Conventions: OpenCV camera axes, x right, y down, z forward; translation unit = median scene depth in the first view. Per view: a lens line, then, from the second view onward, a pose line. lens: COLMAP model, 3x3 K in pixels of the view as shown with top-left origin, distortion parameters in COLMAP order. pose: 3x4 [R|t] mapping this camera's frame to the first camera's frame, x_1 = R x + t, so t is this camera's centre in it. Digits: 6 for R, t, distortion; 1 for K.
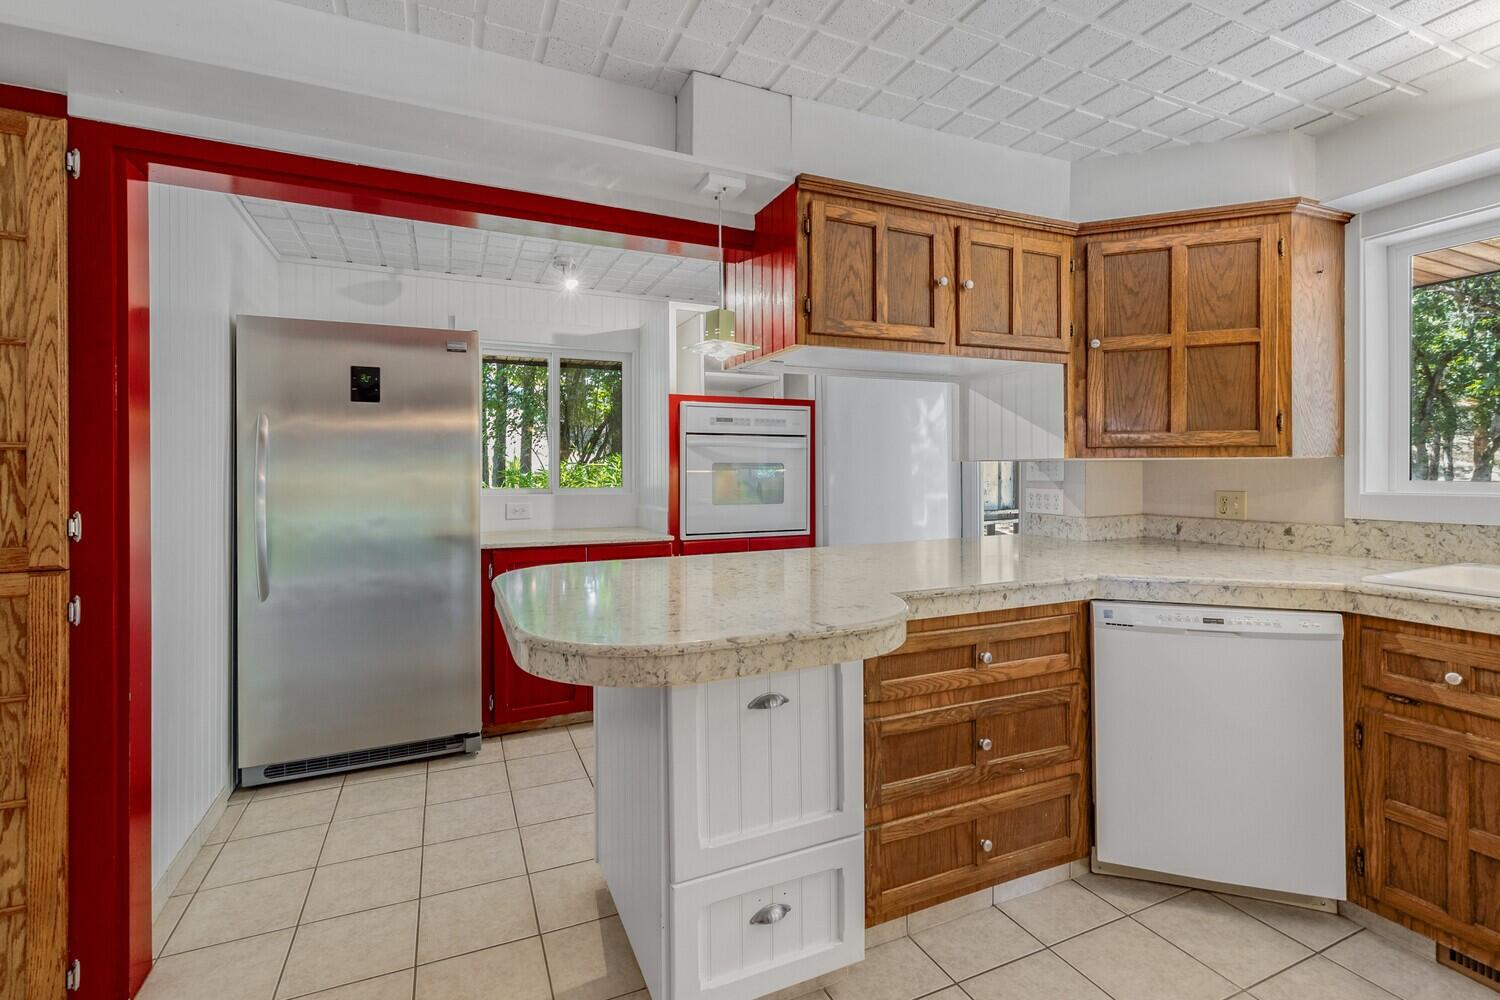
lens RADIAL K [[682.0, 0, 749.4], [0, 682.0, 485.2], [0, 0, 1]] dist [0.001644, 0.000502]
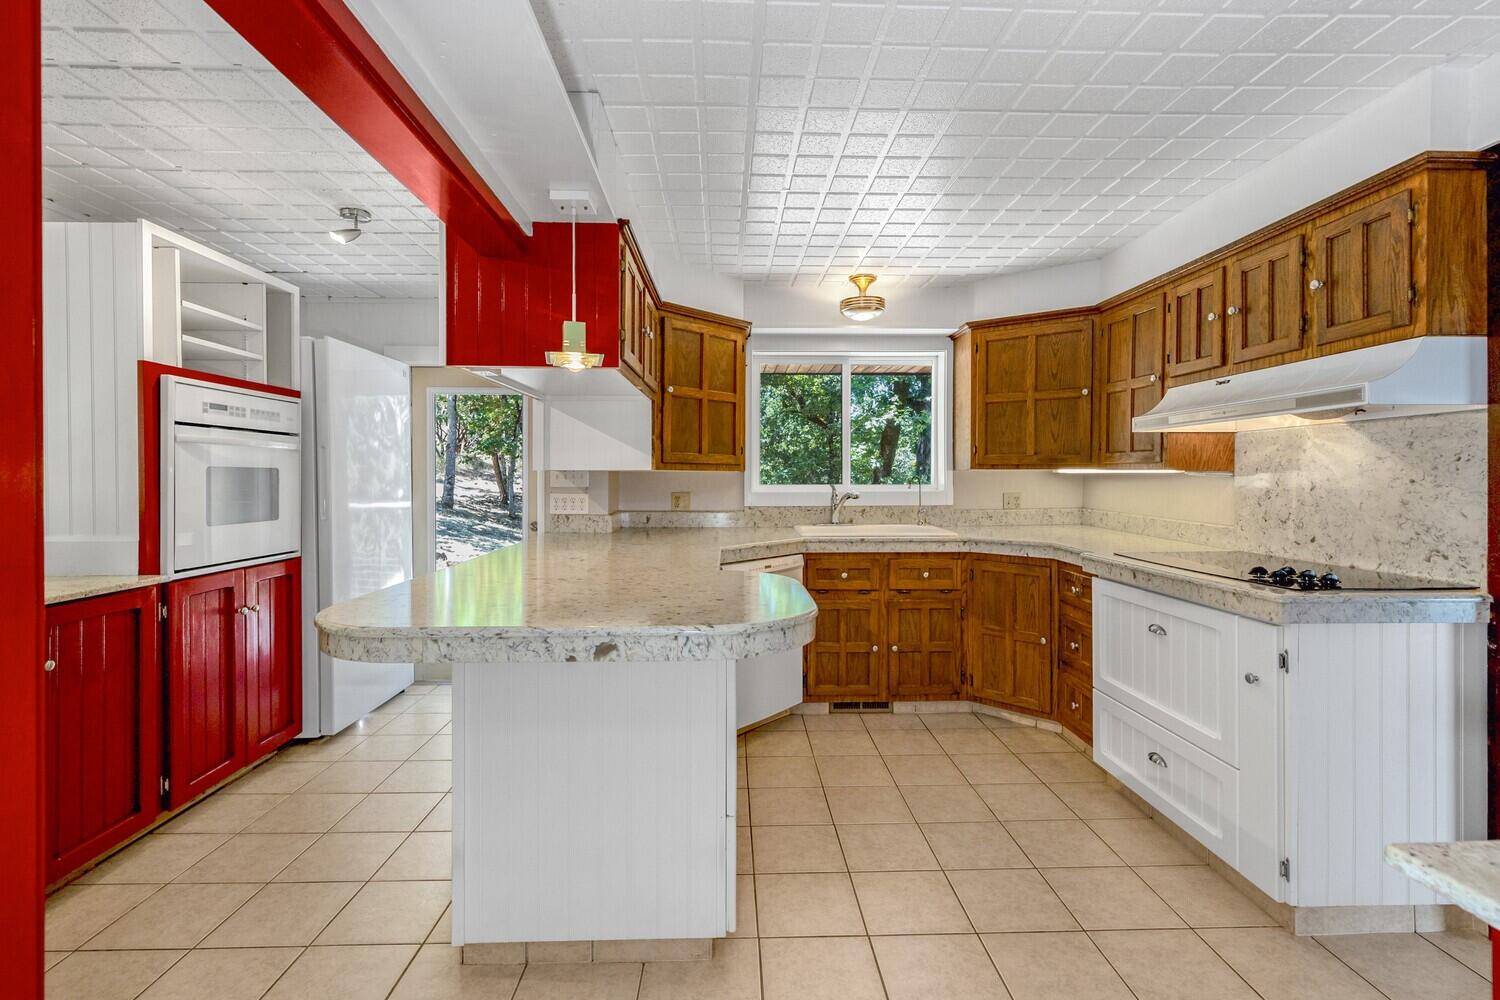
lens RADIAL K [[694.1, 0, 750.0], [0, 694.1, 500.0], [0, 0, 1]] dist [0.000790, 0.000141]
pose [[0.379662, -0.026022, 0.924759, -0.777099], [0.015459, 0.999643, 0.021782, -0.006993], [-0.924996, 0.006026, 0.379929, 0.304684]]
